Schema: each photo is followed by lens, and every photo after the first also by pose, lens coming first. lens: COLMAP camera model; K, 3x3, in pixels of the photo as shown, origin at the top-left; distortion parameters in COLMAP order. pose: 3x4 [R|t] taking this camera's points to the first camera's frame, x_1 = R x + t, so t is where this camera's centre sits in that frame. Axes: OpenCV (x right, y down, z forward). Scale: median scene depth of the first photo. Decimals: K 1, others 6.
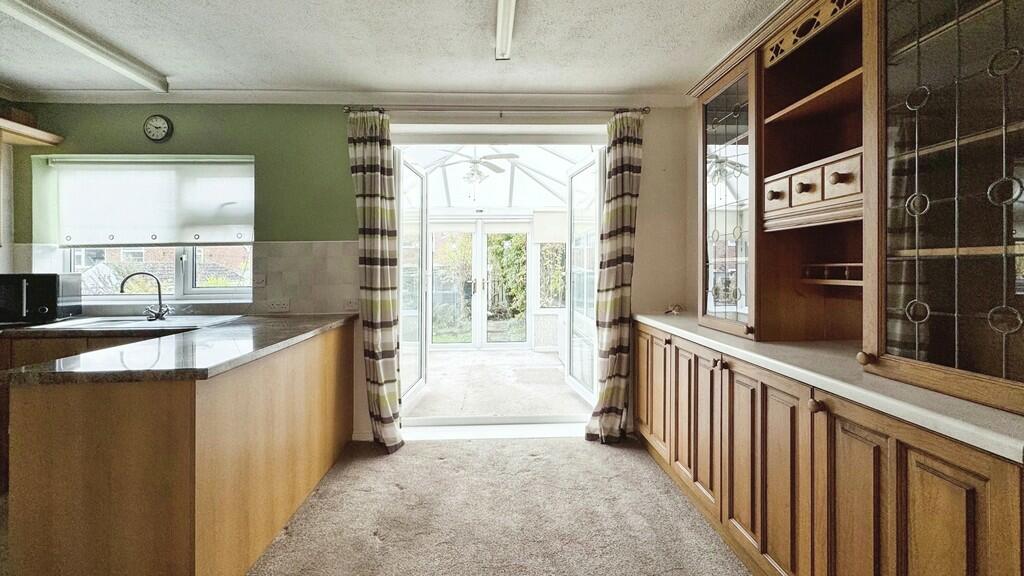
lens RADIAL K [[417.5, 0, 507.5], [0, 417.5, 272.1], [0, 0, 1]] dist [-0.000543, -0.000307]
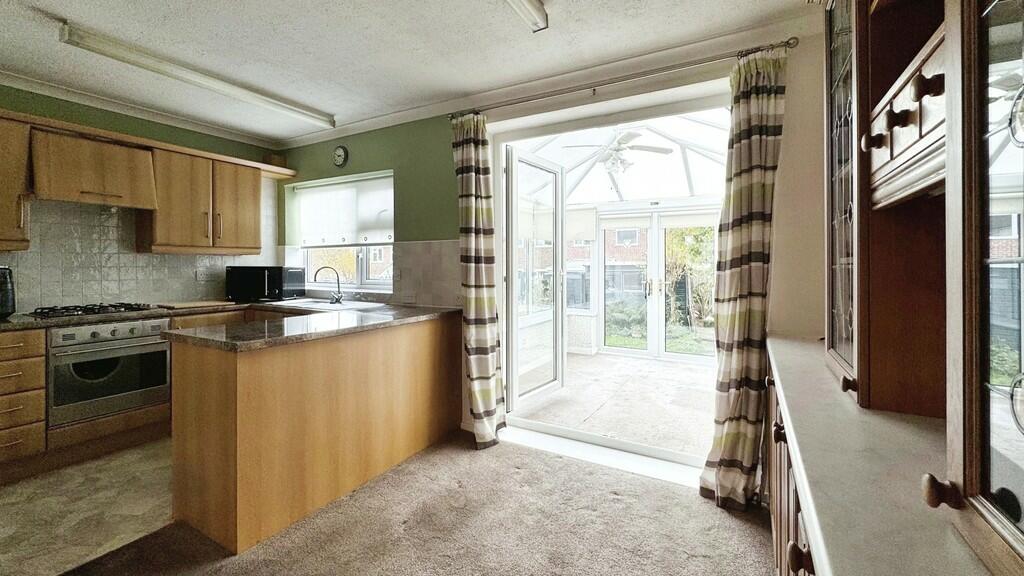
lens RADIAL K [[417.5, 0, 510.6], [0, 417.5, 266.1], [0, 0, 1]] dist [-0.000543, -0.000307]
pose [[0.850656, 0.013966, -0.525537, 0.305030], [-0.017694, 0.999841, -0.002070, -0.008182], [0.525425, 0.011060, 0.850768, 0.172476]]
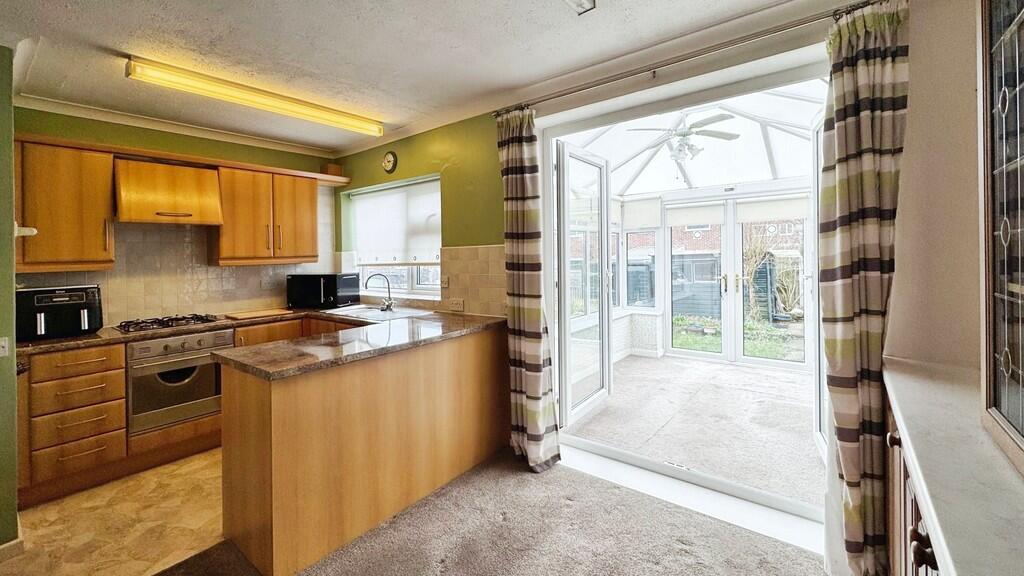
lens RADIAL K [[417.5, 0, 505.9], [0, 417.5, 251.3], [0, 0, 1]] dist [-0.000543, -0.000307]
pose [[0.752729, -0.012630, -0.658209, 0.288800], [0.007369, 0.999915, -0.010759, -0.049758], [0.658289, 0.003249, 0.752758, 0.260249]]
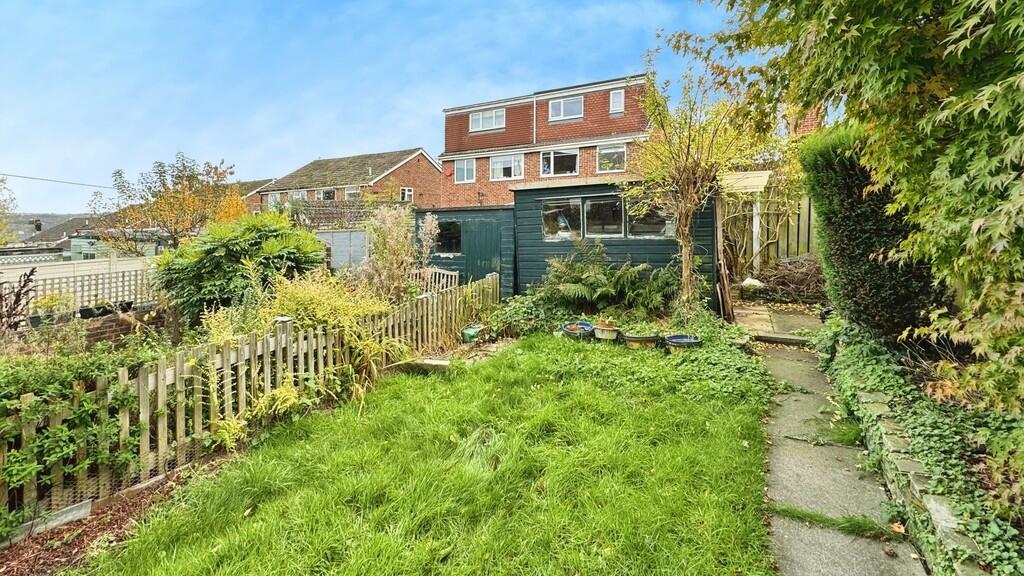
lens RADIAL K [[417.5, 0, 506.6], [0, 417.5, 226.8], [0, 0, 1]] dist [-0.000543, -0.000307]
pose [[0.848623, -0.000347, -0.528998, -0.170142], [0.017717, 0.999457, 0.027768, 0.092247], [0.528701, -0.032937, 0.848169, 2.345099]]
